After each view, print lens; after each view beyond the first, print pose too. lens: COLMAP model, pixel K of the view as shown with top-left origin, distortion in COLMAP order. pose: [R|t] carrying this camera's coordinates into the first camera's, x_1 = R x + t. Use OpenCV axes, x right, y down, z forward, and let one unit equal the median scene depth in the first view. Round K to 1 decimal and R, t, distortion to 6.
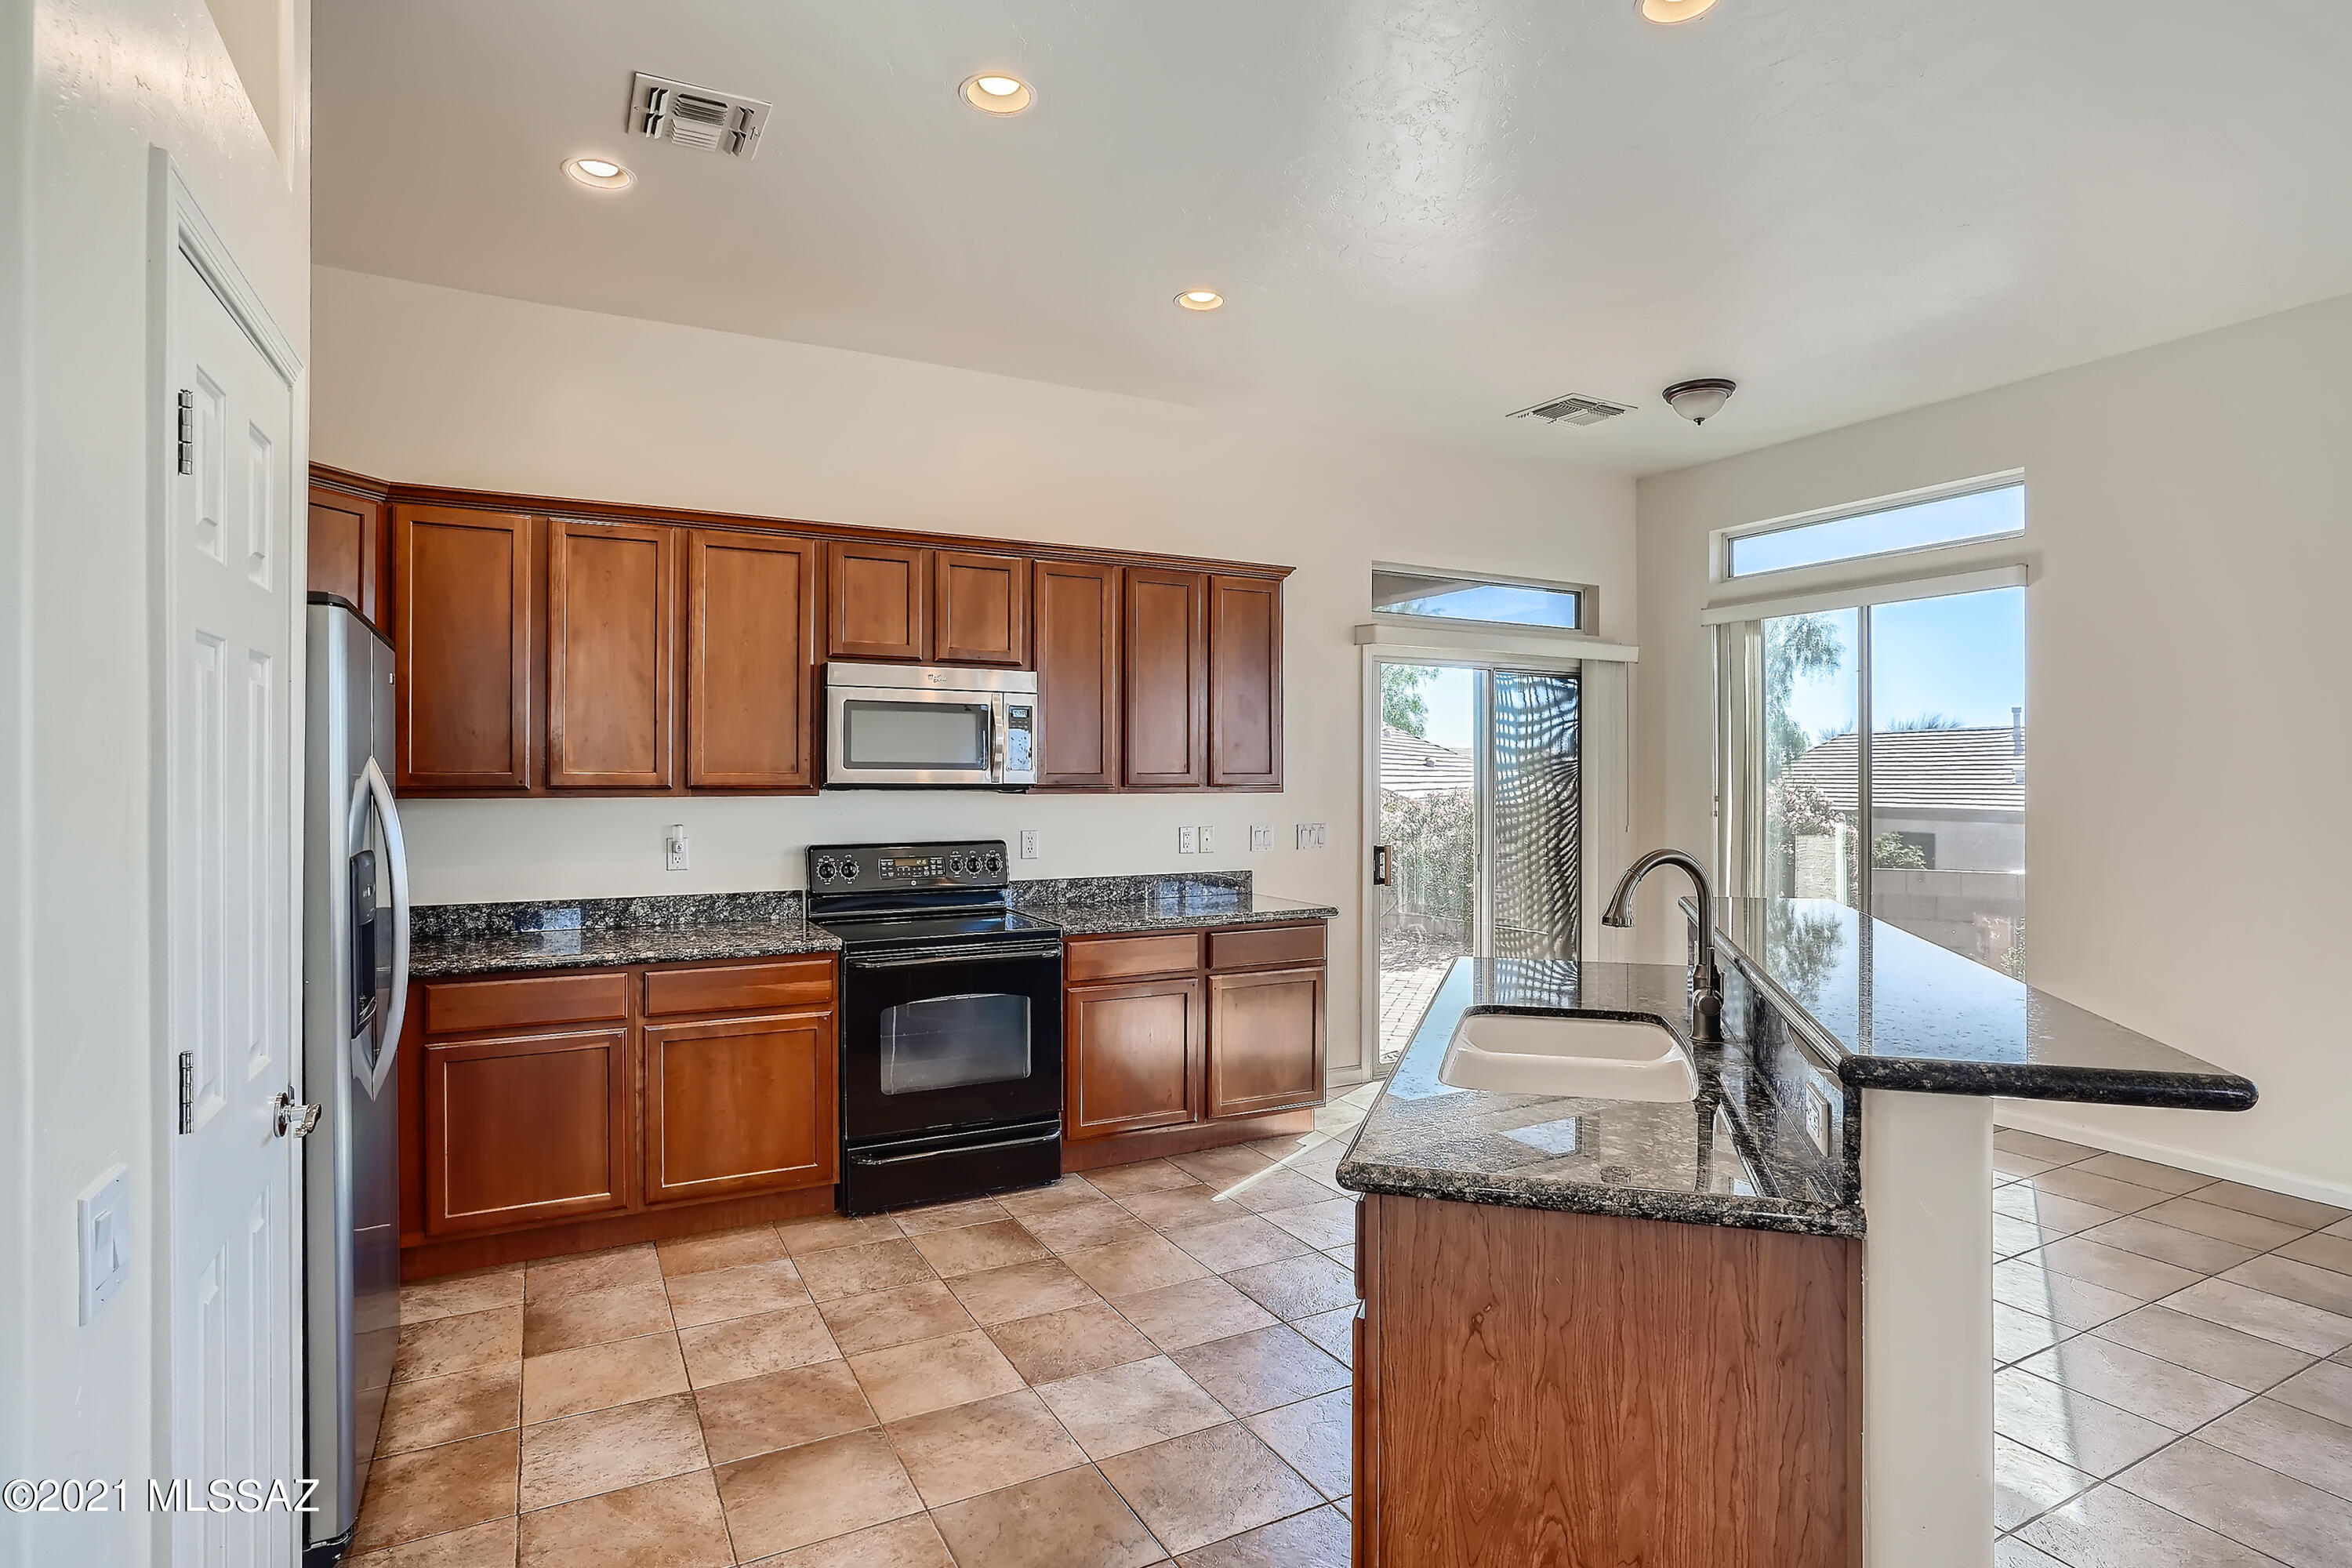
lens RADIAL K [[1202.6, 0, 1180.6], [0, 1202.6, 760.6], [0, 0, 1]] dist [-0.043299, 0.022586]
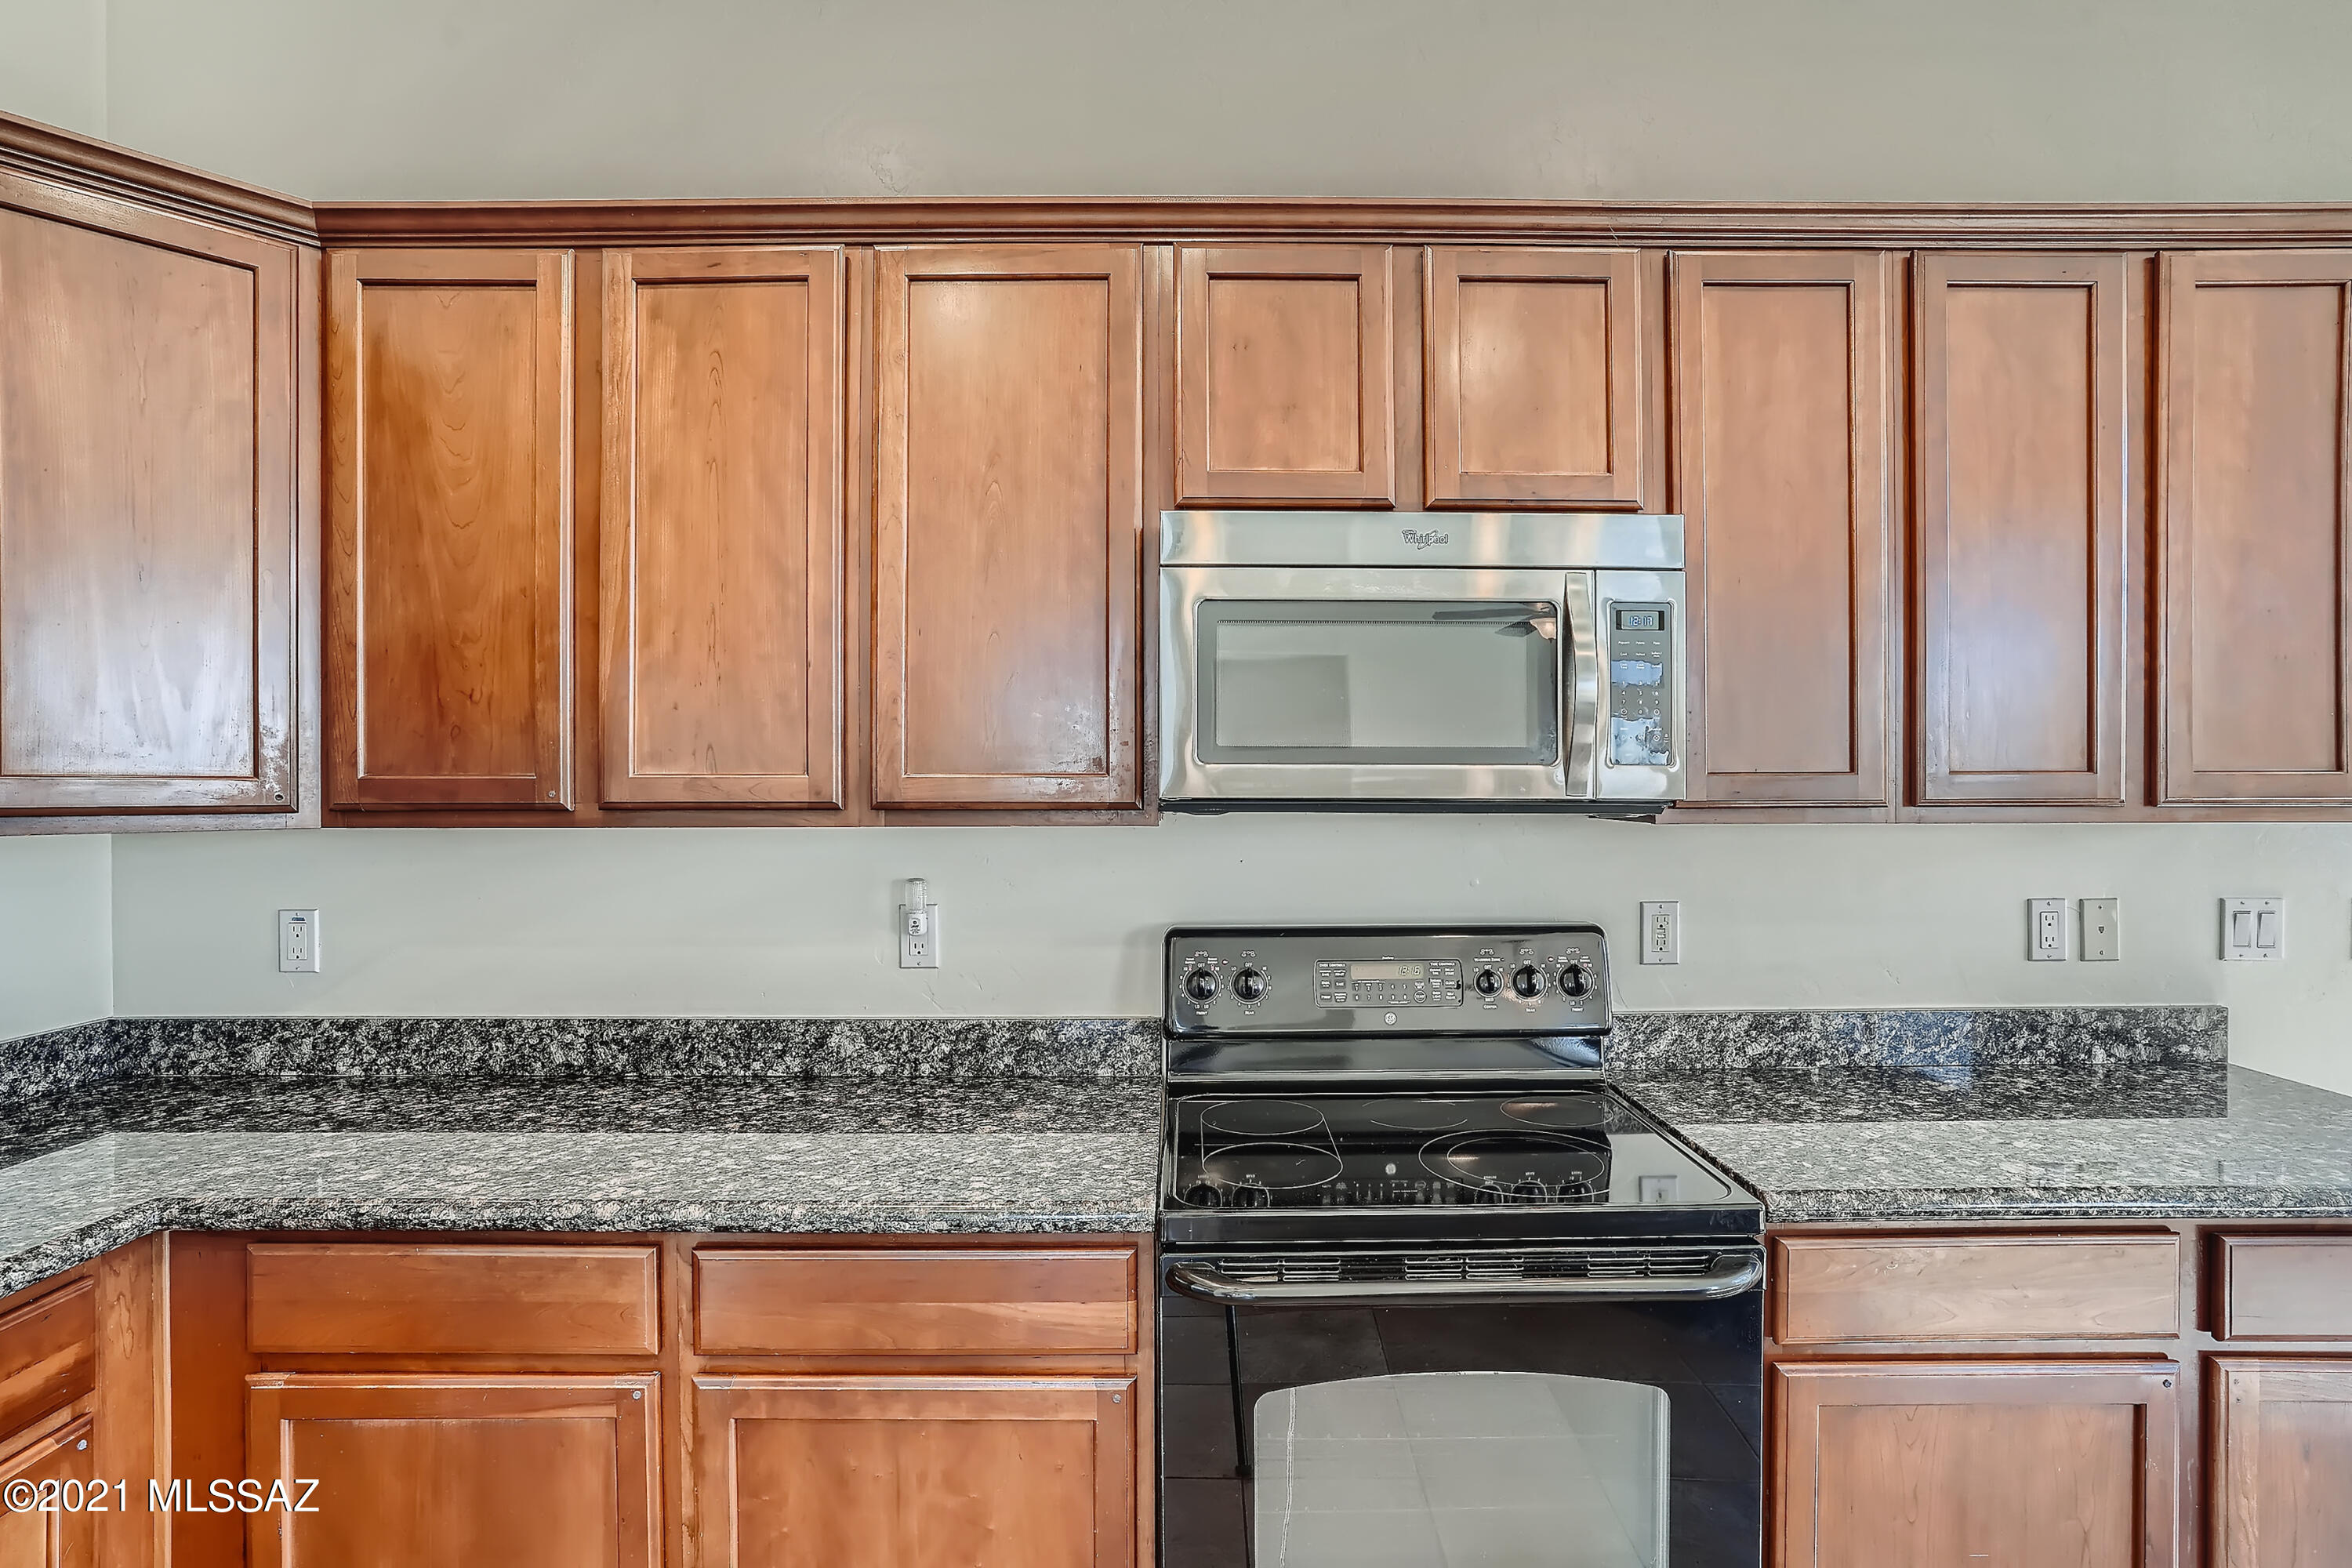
lens RADIAL K [[1202.6, 0, 1183.8], [0, 1202.6, 785.8], [0, 0, 1]] dist [-0.043299, 0.022586]
pose [[0.884791, -0.000411, -0.465988, -0.087994], [0.008192, 0.999859, 0.014671, 0.008414], [0.465916, -0.016798, 0.884669, 0.615084]]
